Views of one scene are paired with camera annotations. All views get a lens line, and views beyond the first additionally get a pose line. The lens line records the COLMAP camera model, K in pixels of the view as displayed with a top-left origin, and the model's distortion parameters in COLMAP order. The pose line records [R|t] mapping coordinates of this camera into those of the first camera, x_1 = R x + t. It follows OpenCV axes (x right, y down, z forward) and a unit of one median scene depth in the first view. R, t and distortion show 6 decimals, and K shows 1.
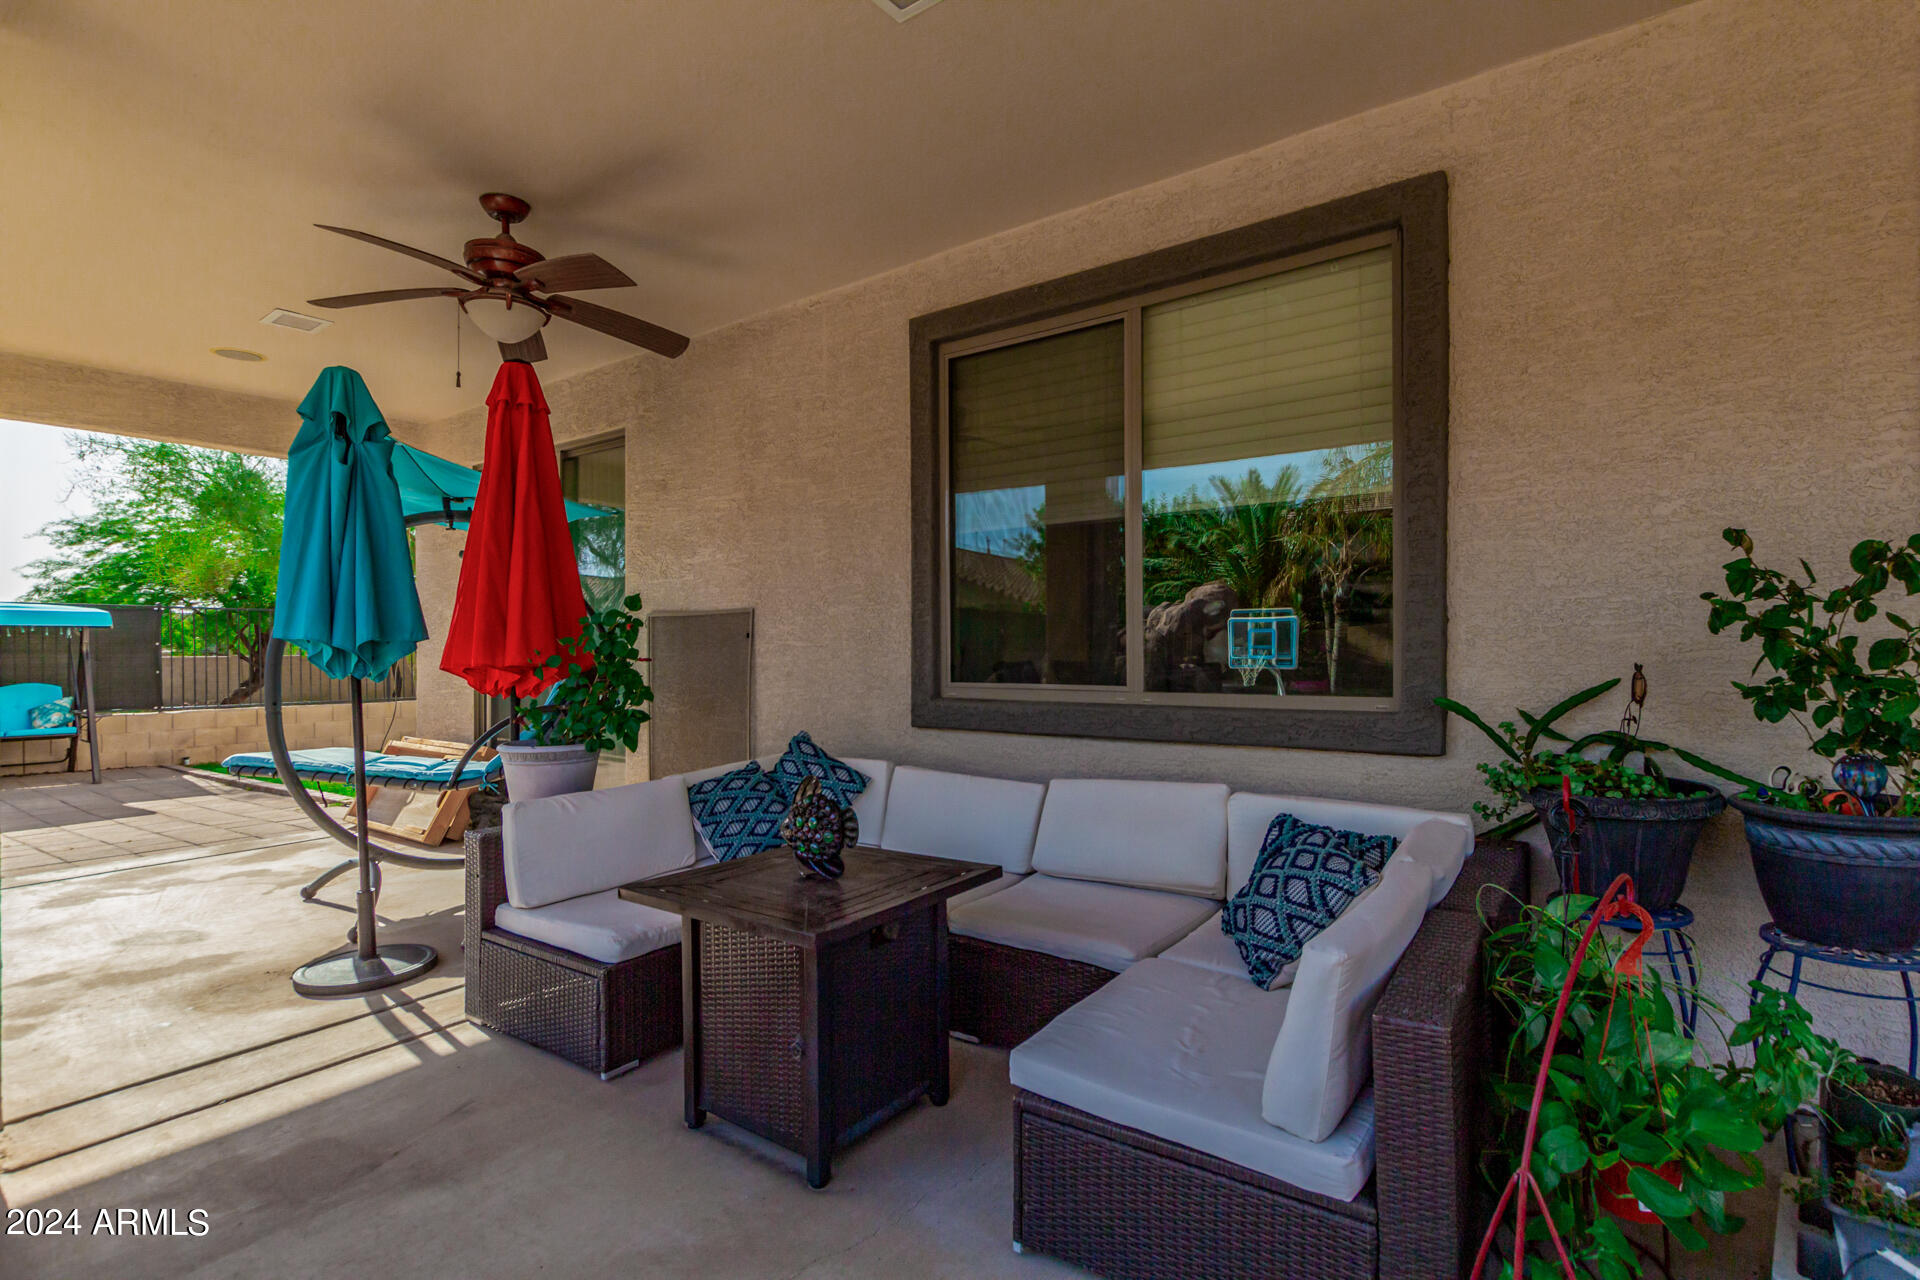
lens RADIAL K [[889.2, 0, 961.2], [0, 889.2, 644.9], [0, 0, 1]] dist [0.008484, -0.003536]
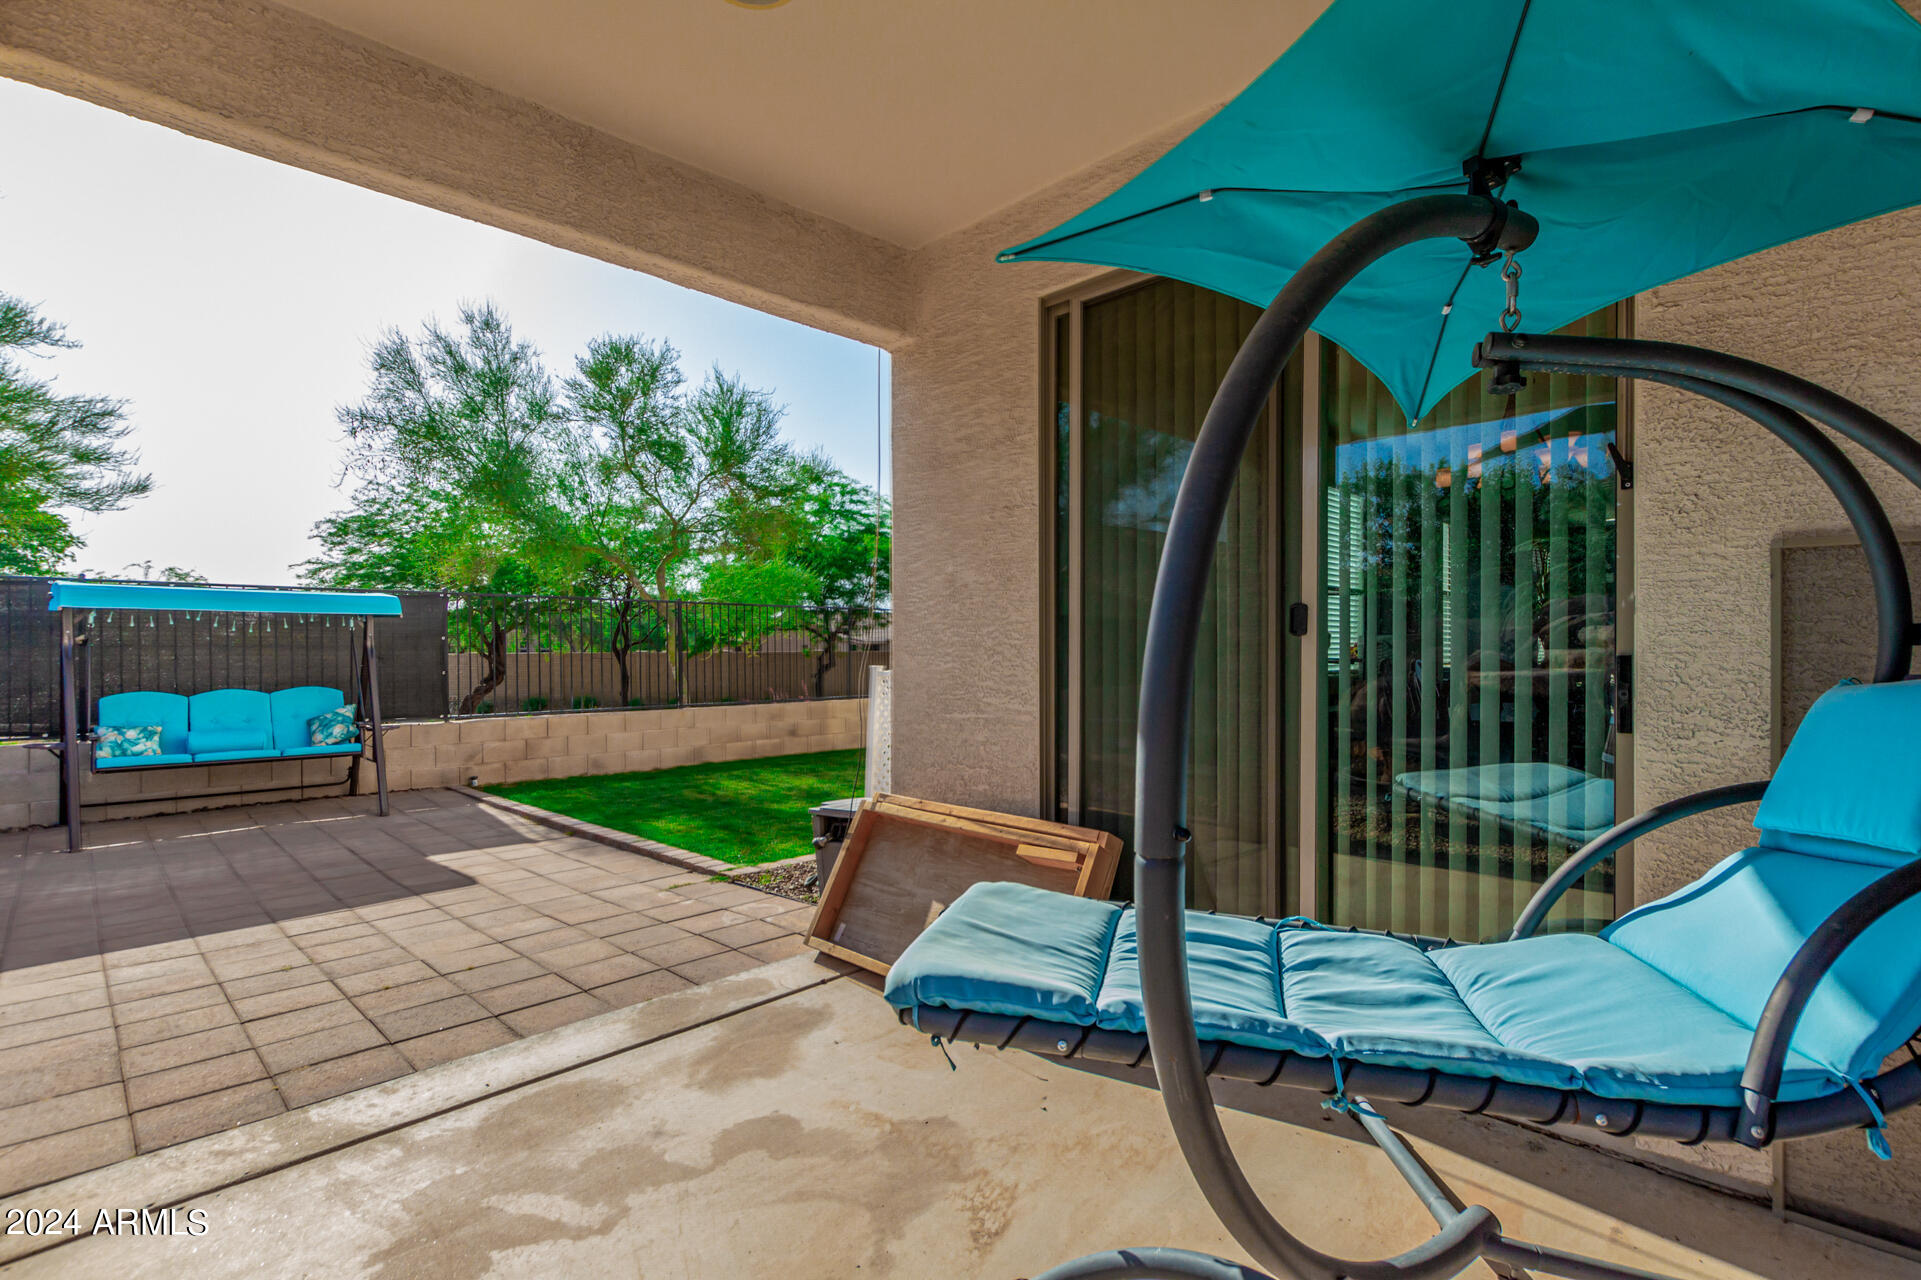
lens RADIAL K [[889.7, 0, 982.4], [0, 889.7, 642.1], [0, 0, 1]] dist [0.008484, -0.003536]
pose [[0.988682, -0.001096, -0.150021, -0.317647], [0.000961, 0.999999, -0.000969, 0.004321], [0.150022, 0.000813, 0.988682, 0.292644]]
